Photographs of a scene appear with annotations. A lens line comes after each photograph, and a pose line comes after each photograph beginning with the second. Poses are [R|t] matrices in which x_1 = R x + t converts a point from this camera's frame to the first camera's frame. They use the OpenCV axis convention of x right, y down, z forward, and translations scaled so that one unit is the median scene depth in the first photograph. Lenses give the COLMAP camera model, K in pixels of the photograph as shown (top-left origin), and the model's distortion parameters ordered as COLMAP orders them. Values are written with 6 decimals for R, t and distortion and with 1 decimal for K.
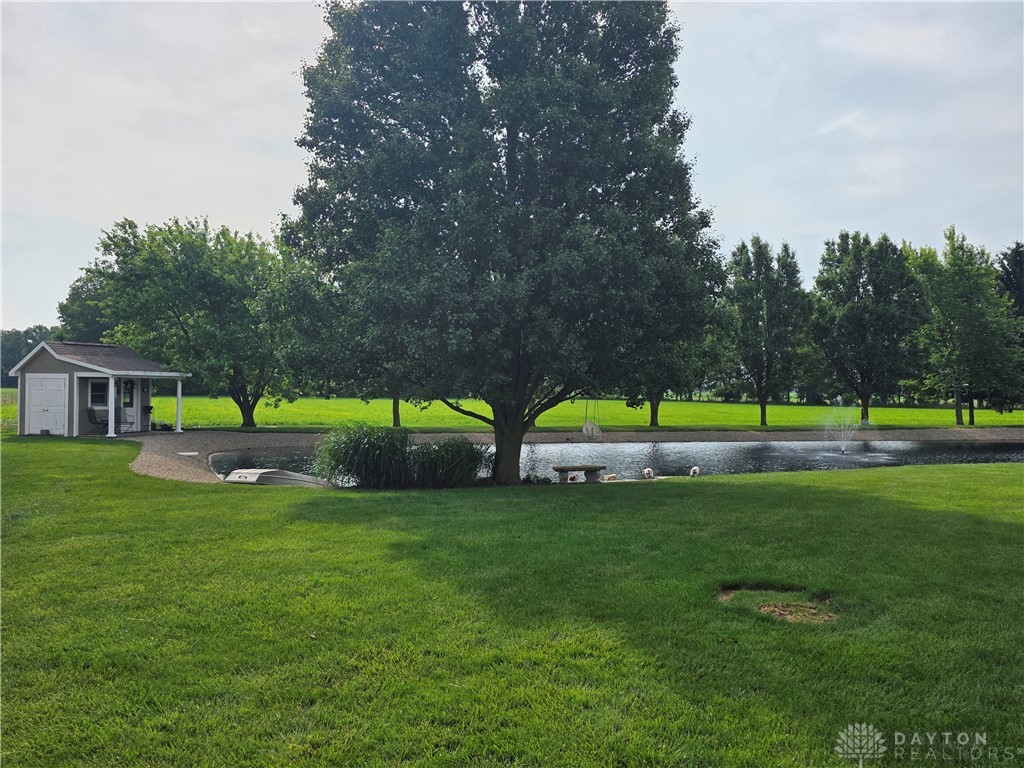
lens RADIAL K [[841.6, 0, 509.9], [0, 841.6, 387.1], [0, 0, 1]] dist [0.080331, -0.134163]
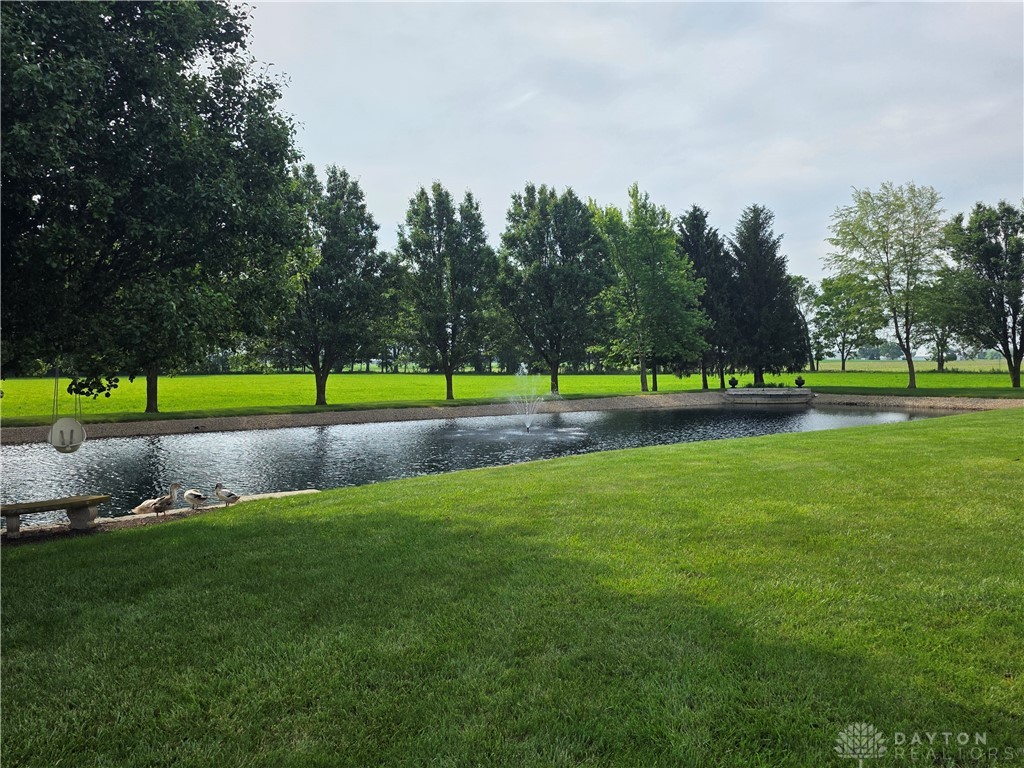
lens RADIAL K [[841.6, 0, 509.9], [0, 841.6, 387.1], [0, 0, 1]] dist [0.080331, -0.134163]
pose [[0.944437, -0.029566, 0.327359, 0.069190], [0.019019, 0.999193, 0.035373, 0.002506], [-0.328140, -0.027181, 0.944238, 0.144721]]
